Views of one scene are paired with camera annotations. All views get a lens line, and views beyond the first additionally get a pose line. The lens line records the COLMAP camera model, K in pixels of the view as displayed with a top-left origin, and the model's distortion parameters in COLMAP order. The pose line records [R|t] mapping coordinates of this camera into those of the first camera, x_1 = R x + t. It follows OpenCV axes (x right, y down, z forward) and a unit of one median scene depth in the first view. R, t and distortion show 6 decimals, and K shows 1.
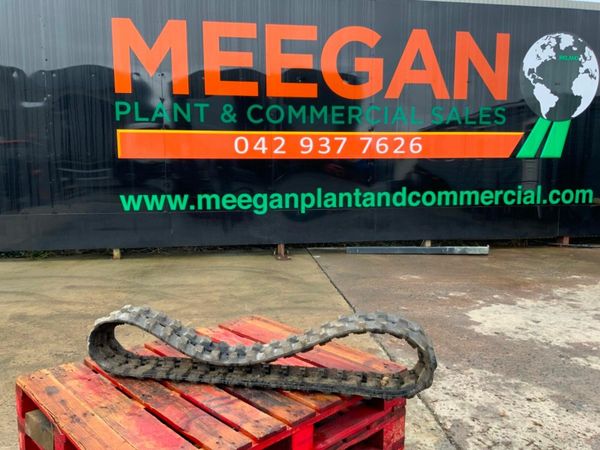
lens RADIAL K [[498.0, 0, 300.3], [0, 498.0, 226.6], [0, 0, 1]] dist [0.018627, -0.048383]
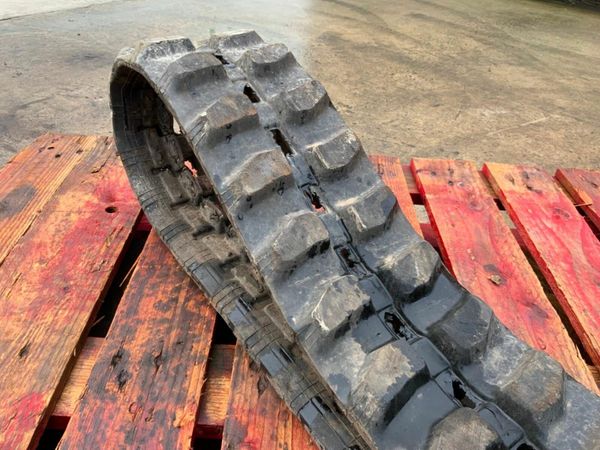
lens RADIAL K [[498.0, 0, 301.5], [0, 498.0, 227.1], [0, 0, 1]] dist [0.018627, -0.048383]
pose [[0.709401, 0.450761, -0.541816, -0.045843], [-0.151774, 0.848411, 0.507114, 0.044016], [0.688269, -0.277514, 0.670277, 0.348874]]
